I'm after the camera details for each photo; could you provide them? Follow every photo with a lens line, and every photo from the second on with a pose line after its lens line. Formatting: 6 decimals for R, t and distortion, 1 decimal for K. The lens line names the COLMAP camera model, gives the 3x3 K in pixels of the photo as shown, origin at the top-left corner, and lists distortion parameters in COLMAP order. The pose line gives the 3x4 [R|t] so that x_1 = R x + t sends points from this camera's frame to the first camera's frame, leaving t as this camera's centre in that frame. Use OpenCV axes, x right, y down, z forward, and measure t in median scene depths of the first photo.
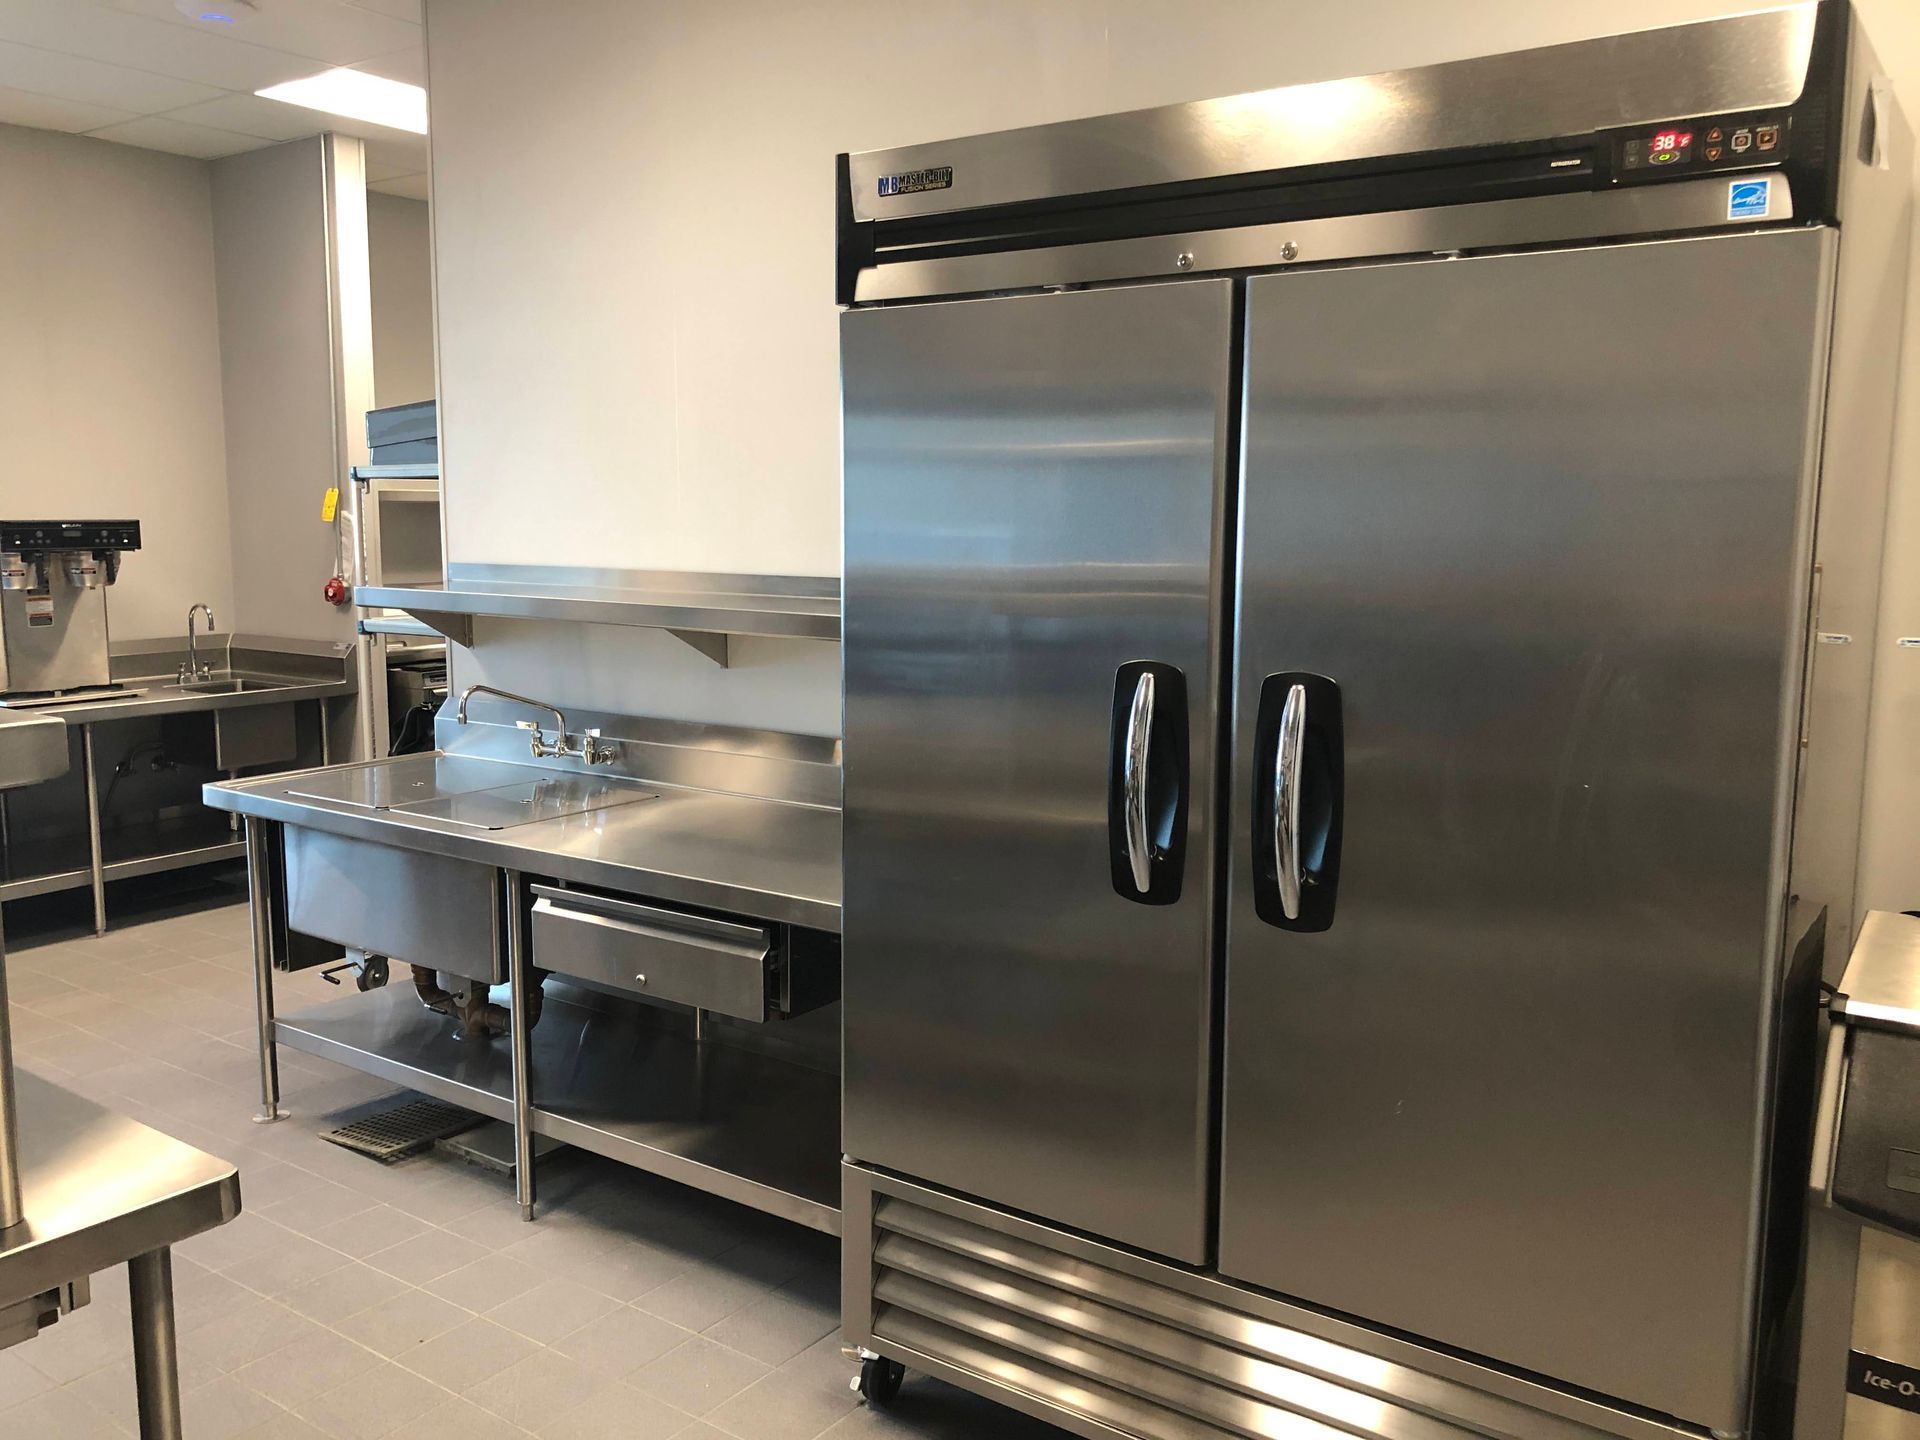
lens RADIAL K [[1603.1, 0, 955.7], [0, 1603.1, 713.3], [0, 0, 1]] dist [0.001701, 0.040862]
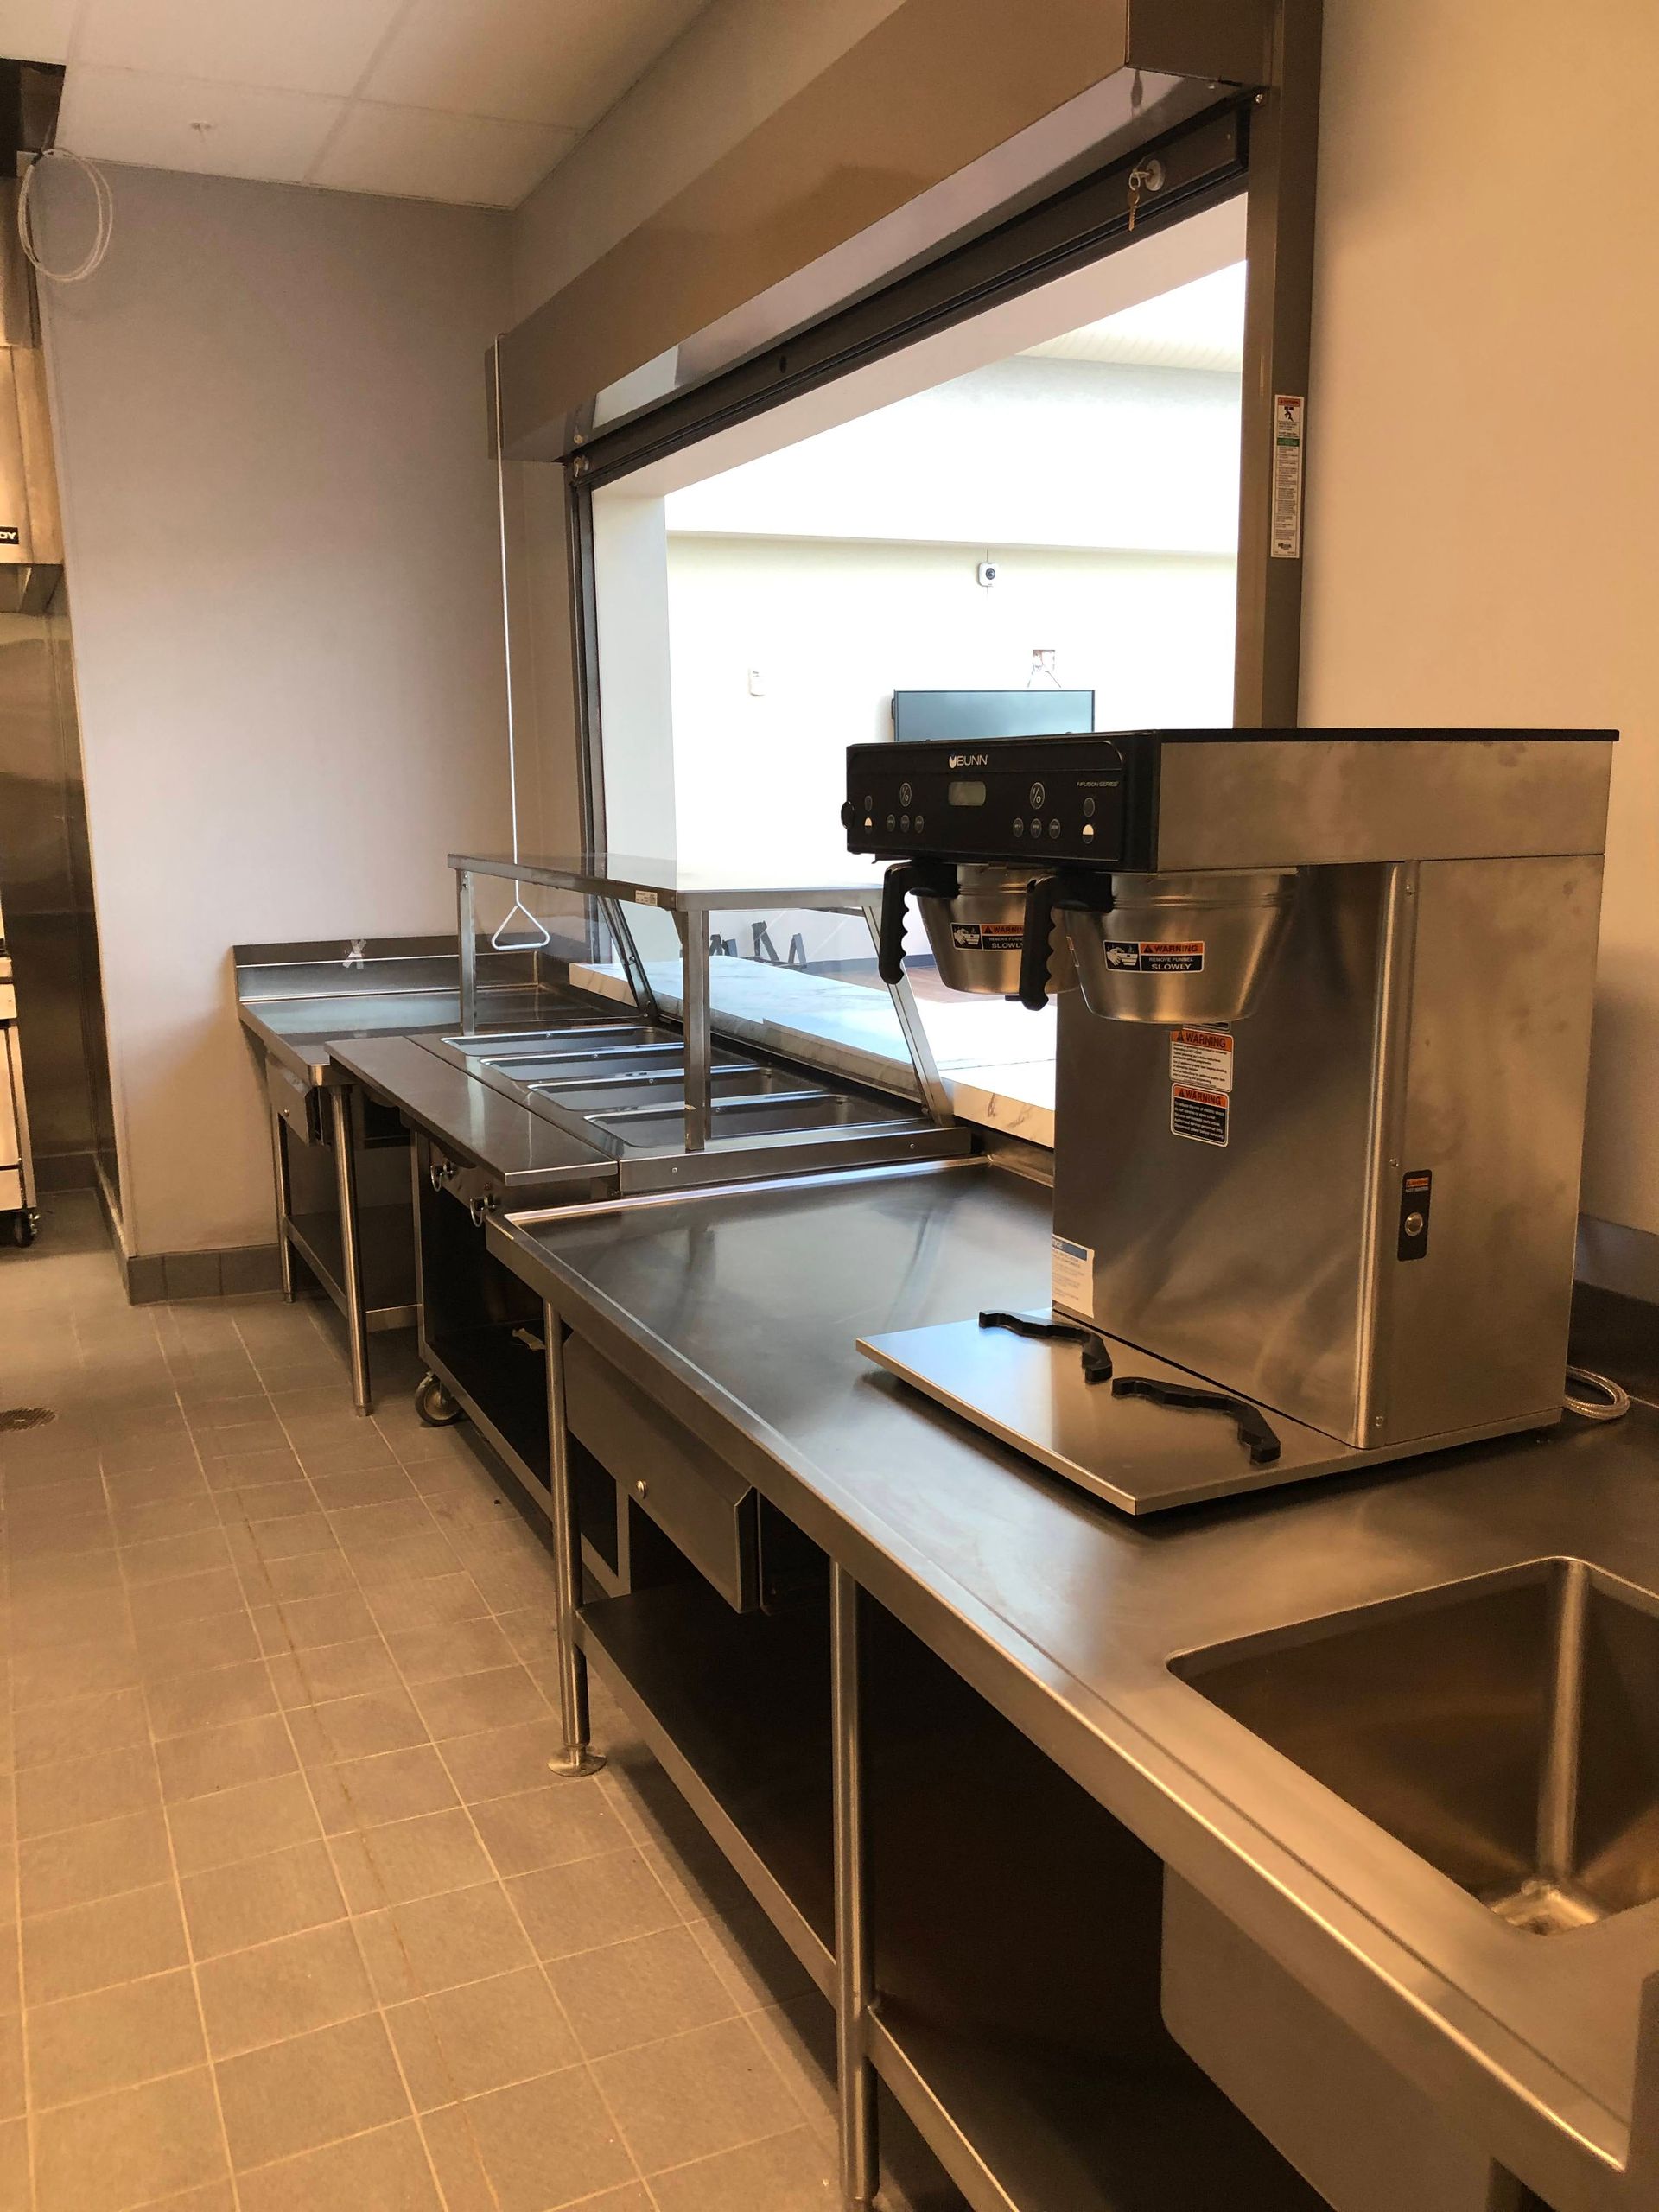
lens RADIAL K [[1806.4, 0, 824.9], [0, 1806.4, 1096.4], [0, 0, 1]] dist [0.008185, 0.005705]
pose [[-0.485371, 0.161663, -0.859232, -0.278052], [-0.097063, 0.966718, 0.236716, -0.125387], [0.868904, 0.198295, -0.453526, 1.074262]]
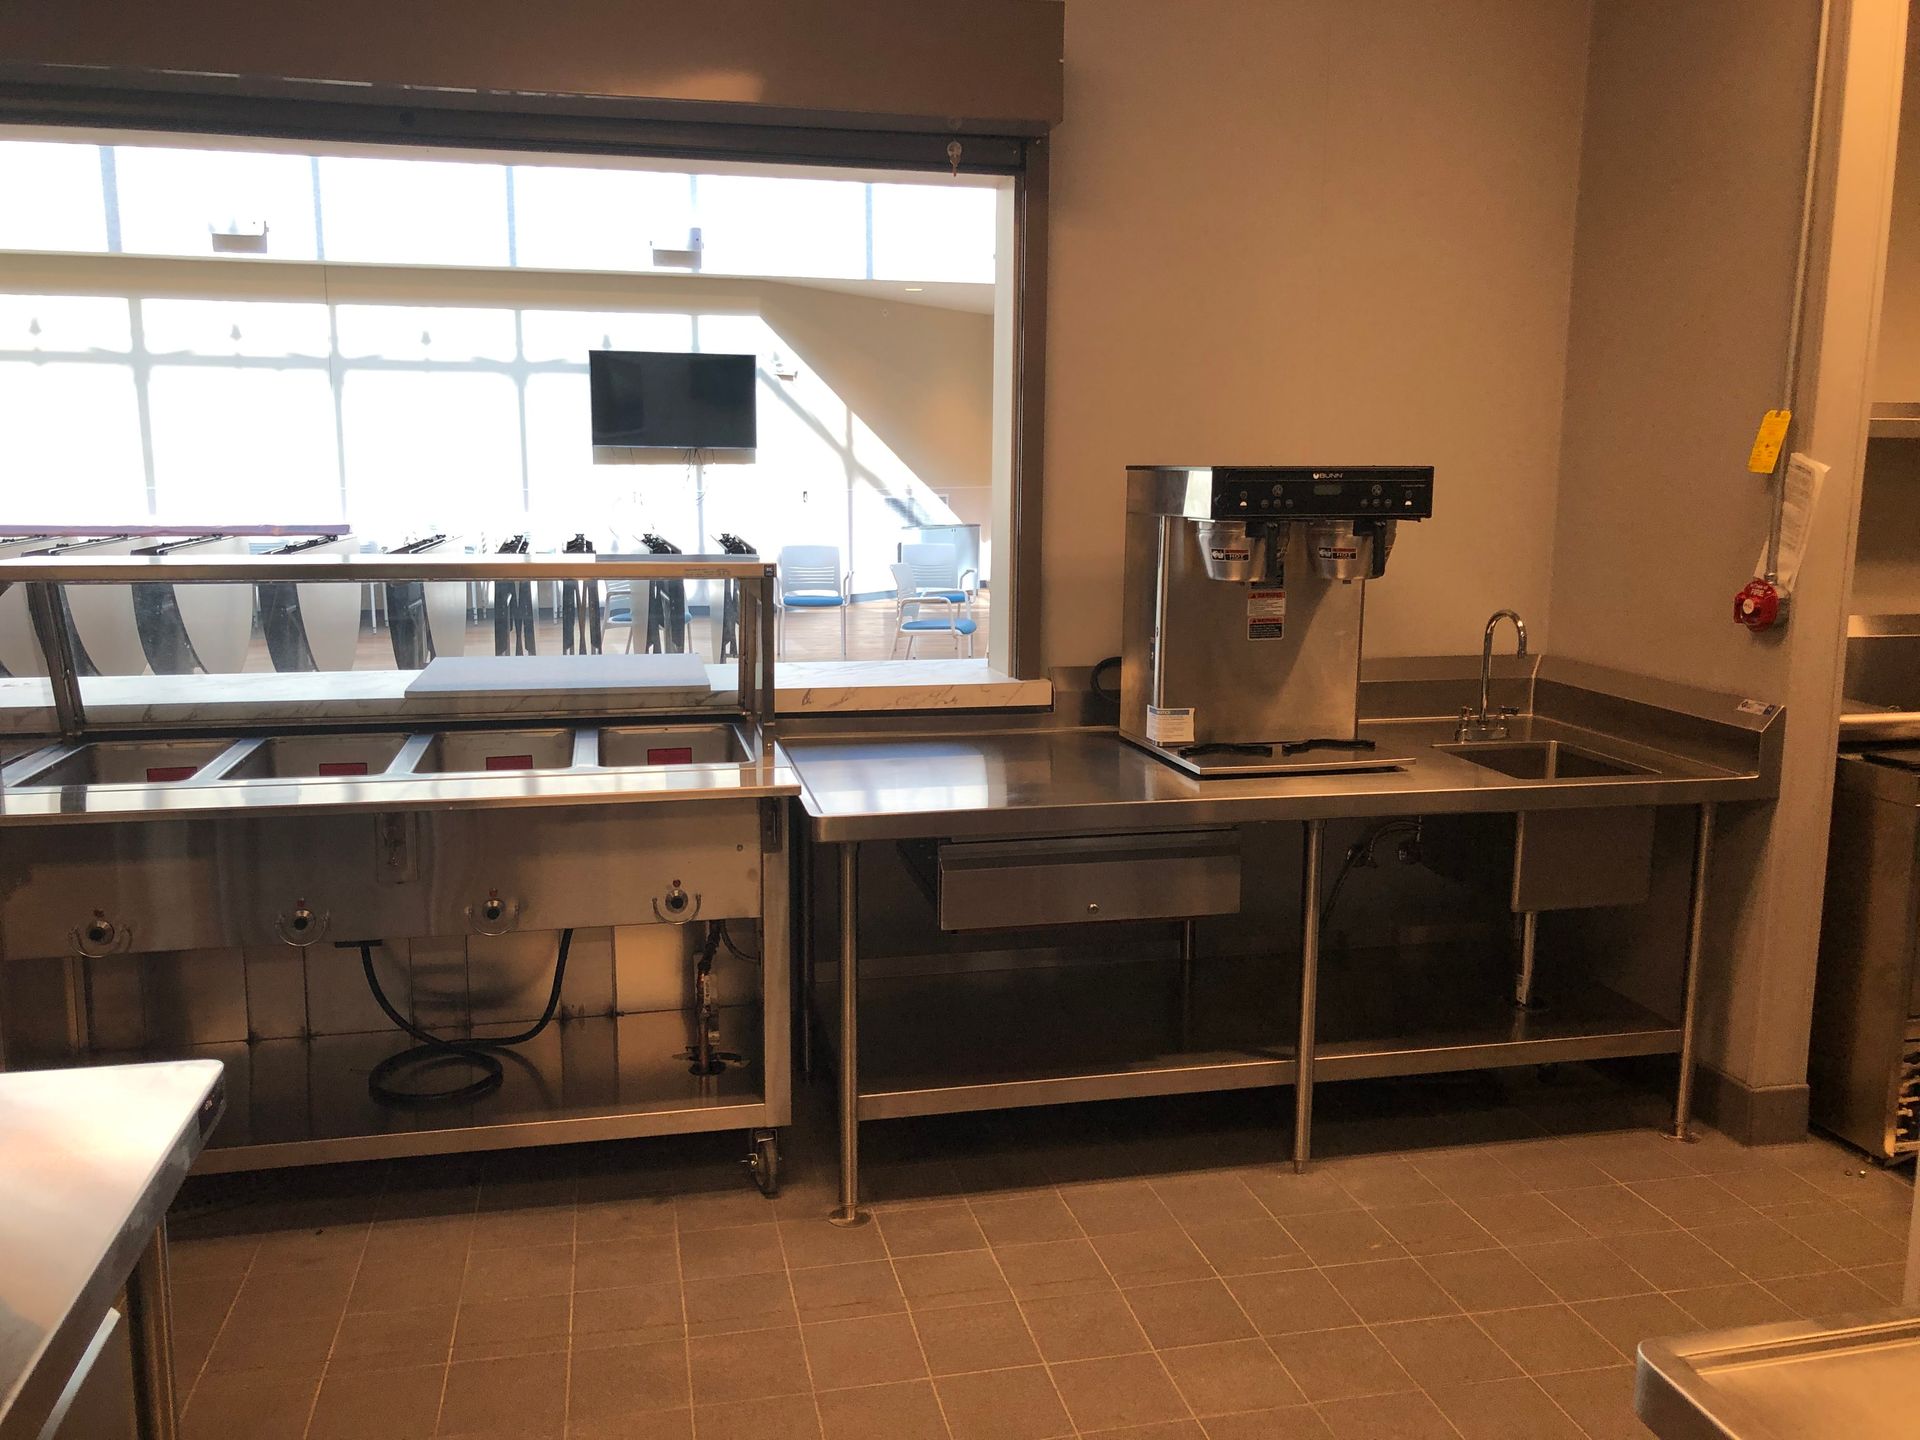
lens RADIAL K [[1536.6, 0, 962.3], [0, 1536.6, 694.3], [0, 0, 1]] dist [0.092945, -0.236668]
pose [[0.748548, 0.105225, -0.654678, -0.263877], [-0.091231, 0.994282, 0.055497, -0.054930], [0.656774, 0.018185, 0.753868, 0.475761]]
